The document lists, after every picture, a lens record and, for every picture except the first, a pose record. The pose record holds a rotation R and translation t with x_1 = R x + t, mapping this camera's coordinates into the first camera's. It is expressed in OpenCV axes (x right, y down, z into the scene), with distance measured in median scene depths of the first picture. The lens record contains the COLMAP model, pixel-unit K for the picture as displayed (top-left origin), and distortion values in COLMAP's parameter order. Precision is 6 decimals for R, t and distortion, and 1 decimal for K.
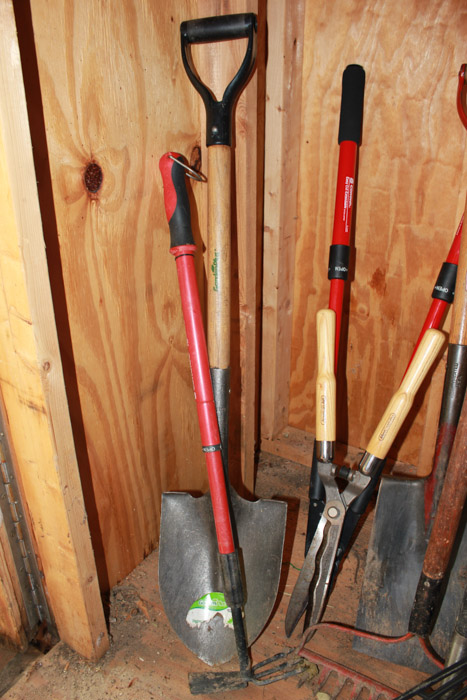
lens RADIAL K [[586.7, 0, 225.4], [0, 586.7, 348.9], [0, 0, 1]] dist [-0.157482, 0.131566]
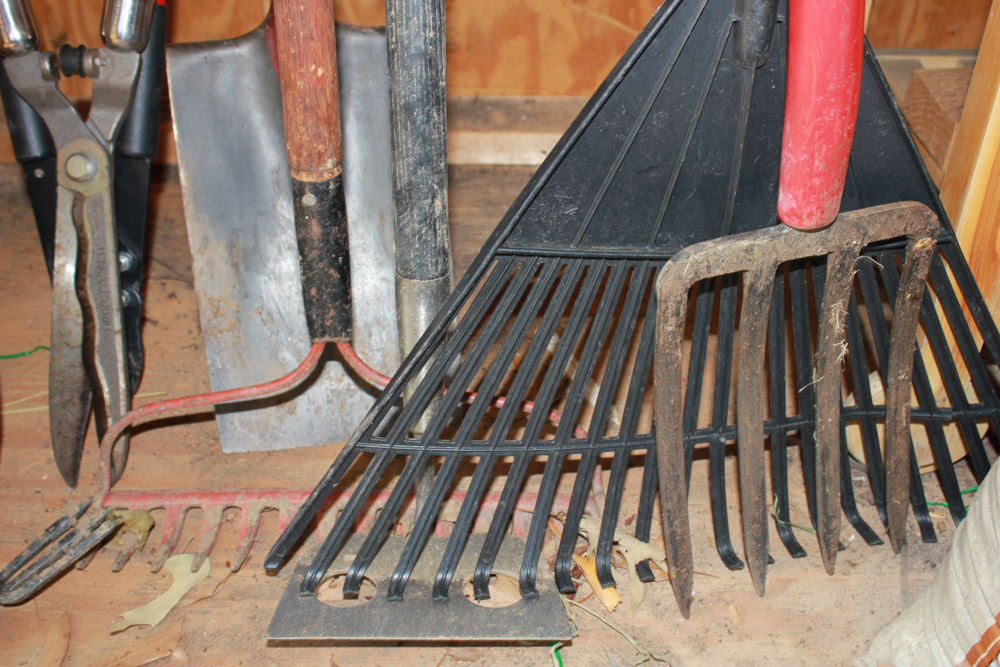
lens RADIAL K [[1075.5, 0, 500.1], [0, 1075.5, 334.9], [0, 0, 1]] dist [-0.069885, 0.000000]
pose [[0.854613, -0.326879, 0.403469, 0.096972], [0.225389, 0.933501, 0.278884, 0.247645], [-0.467800, -0.147400, 0.871457, 0.179375]]
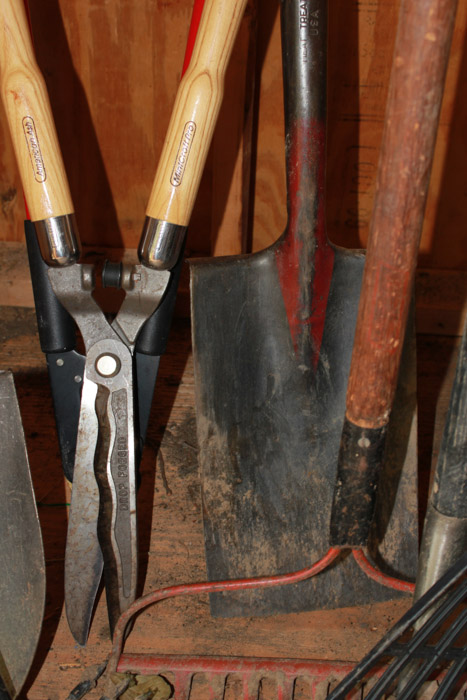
lens RADIAL K [[975.3, 0, 232.9], [0, 975.3, 350.2], [0, 0, 1]] dist [-0.044189, 0.000000]
pose [[0.865937, -0.273147, 0.418980, -0.050399], [0.171556, 0.949093, 0.264178, 0.080324], [-0.469810, -0.156883, 0.868715, 0.267785]]
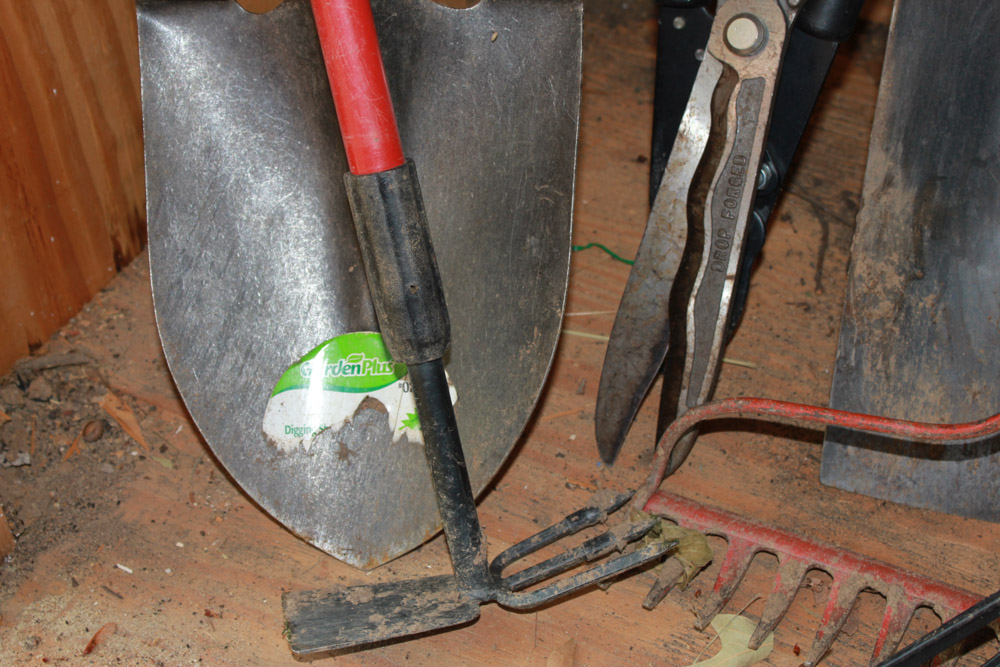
lens RADIAL K [[1618.1, 0, 499.0], [0, 1618.1, 331.5], [0, 0, 1]] dist [-0.013378, 0.000000]
pose [[0.996077, -0.074578, 0.047637, 0.016176], [0.056350, 0.949592, 0.308381, 0.166223], [-0.068234, -0.304487, 0.950069, 0.197887]]
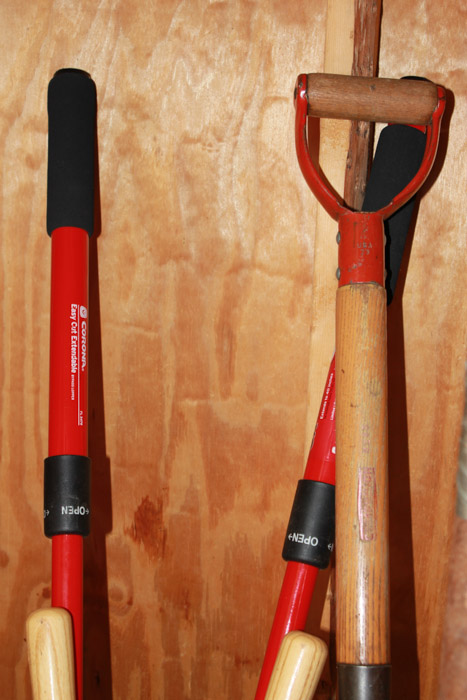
lens RADIAL K [[1174.7, 0, 231.5], [0, 1174.7, 347.2], [0, 0, 1]] dist [-0.012400, 0.000000]
pose [[0.928571, -0.020368, 0.370596, -0.016395], [0.111319, 0.967809, -0.225732, -0.045587], [-0.354068, 0.250862, 0.900946, 0.138225]]
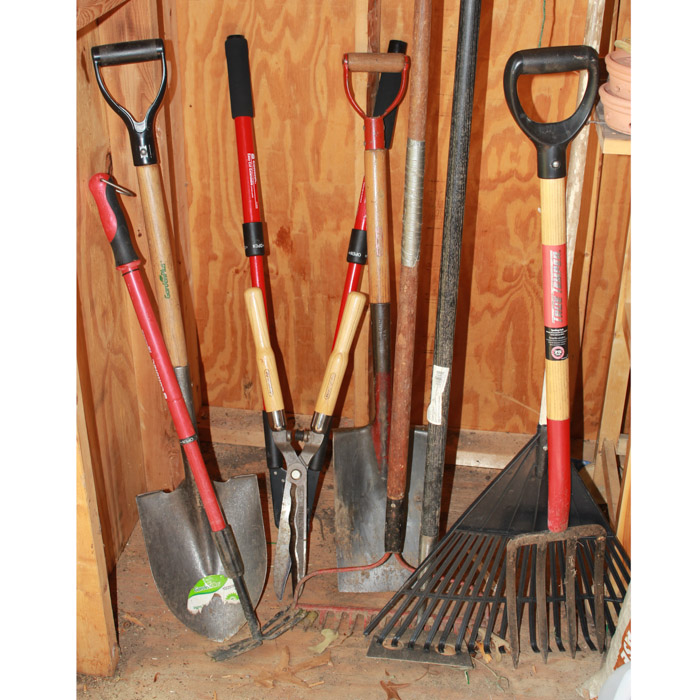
lens RADIAL K [[1093.5, 0, 353.7], [0, 1093.5, 304.4], [0, 0, 1]] dist [-0.045869, 0.000000]
pose [[0.906110, -0.187551, 0.379195, -0.419142], [0.166988, 0.982136, 0.086741, -0.182120], [-0.388689, -0.015276, 0.921242, -0.890940]]
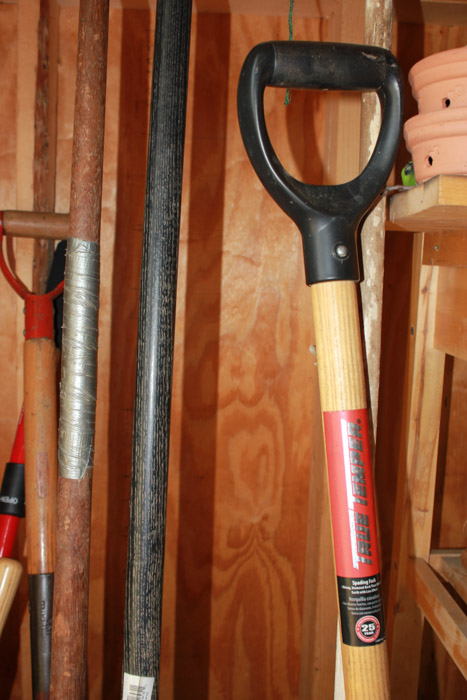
lens RADIAL K [[752.8, 0, 233.7], [0, 752.8, 346.7], [0, 0, 1]] dist [-0.069885, 0.000000]
pose [[0.813907, -0.037761, 0.579767, 0.066253], [0.208023, 0.950670, -0.230114, -0.012006], [-0.542478, 0.307896, 0.781612, 0.049583]]
